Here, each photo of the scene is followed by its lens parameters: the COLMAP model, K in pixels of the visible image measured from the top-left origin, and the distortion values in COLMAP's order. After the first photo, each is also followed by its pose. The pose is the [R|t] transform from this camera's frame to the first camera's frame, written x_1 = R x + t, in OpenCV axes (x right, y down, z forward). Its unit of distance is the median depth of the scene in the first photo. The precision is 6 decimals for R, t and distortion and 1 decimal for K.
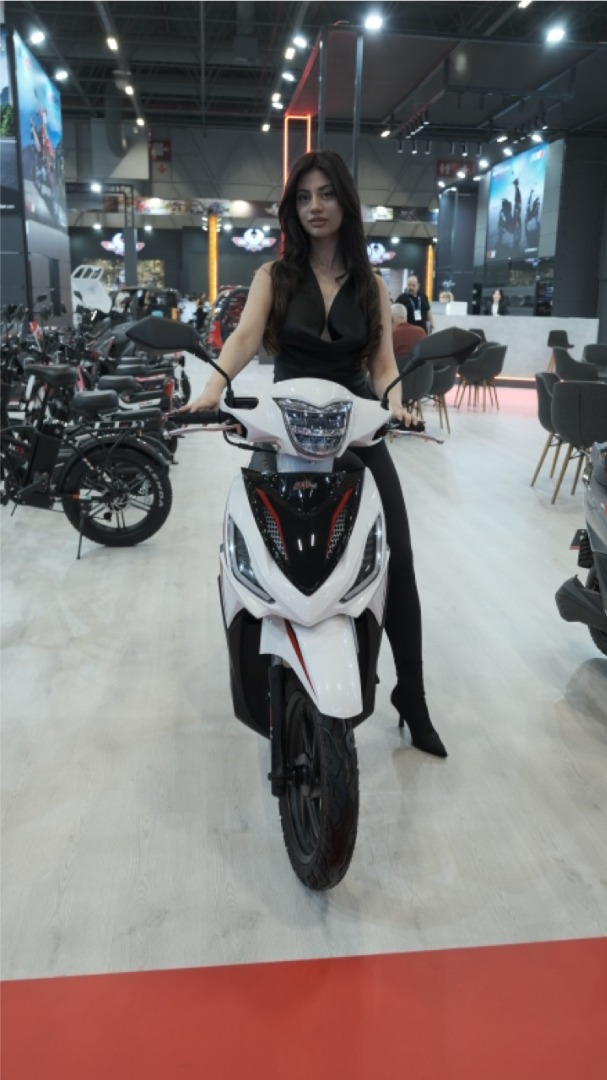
lens RADIAL K [[866.4, 0, 303.5], [0, 866.4, 540.0], [0, 0, 1]] dist [-0.012480, -0.006465]
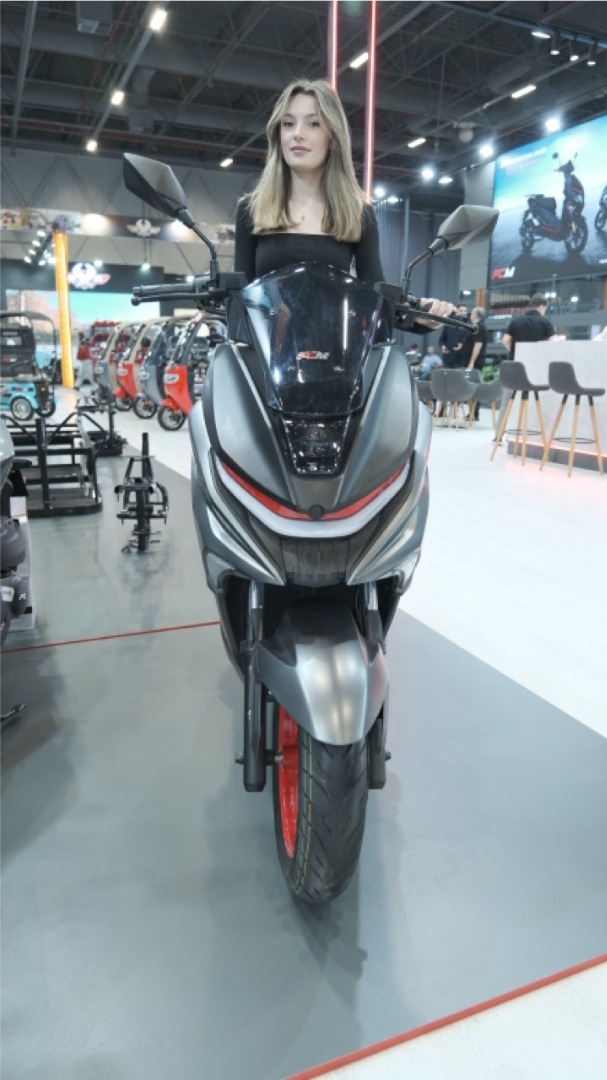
lens RADIAL K [[747.8, 0, 303.5], [0, 747.8, 540.0], [0, 0, 1]] dist [-0.001439, -0.001482]
pose [[0.957318, -0.074921, 0.279158, -0.103221], [0.081429, 0.996610, -0.011773, -0.076376], [-0.277330, 0.034002, 0.960173, 0.309985]]
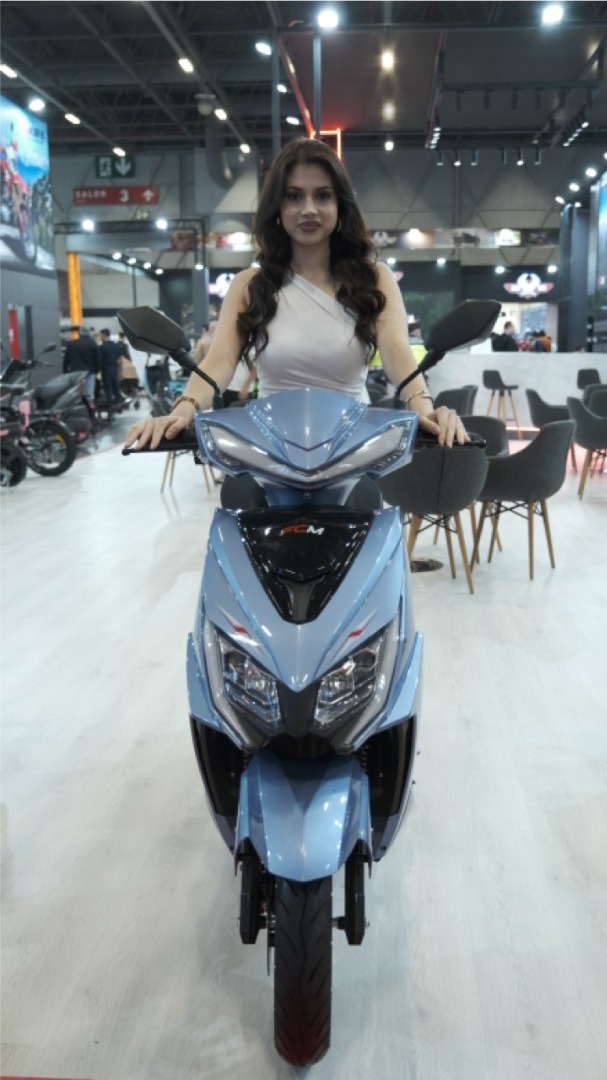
lens RADIAL K [[1052.6, 0, 303.5], [0, 1052.6, 540.0], [0, 0, 1]] dist [-0.011112, 0.011367]
pose [[0.981599, 0.006247, -0.190851, 0.094792], [-0.023247, 0.995940, -0.086968, 0.000866], [0.189533, 0.089804, 0.977759, 0.009641]]
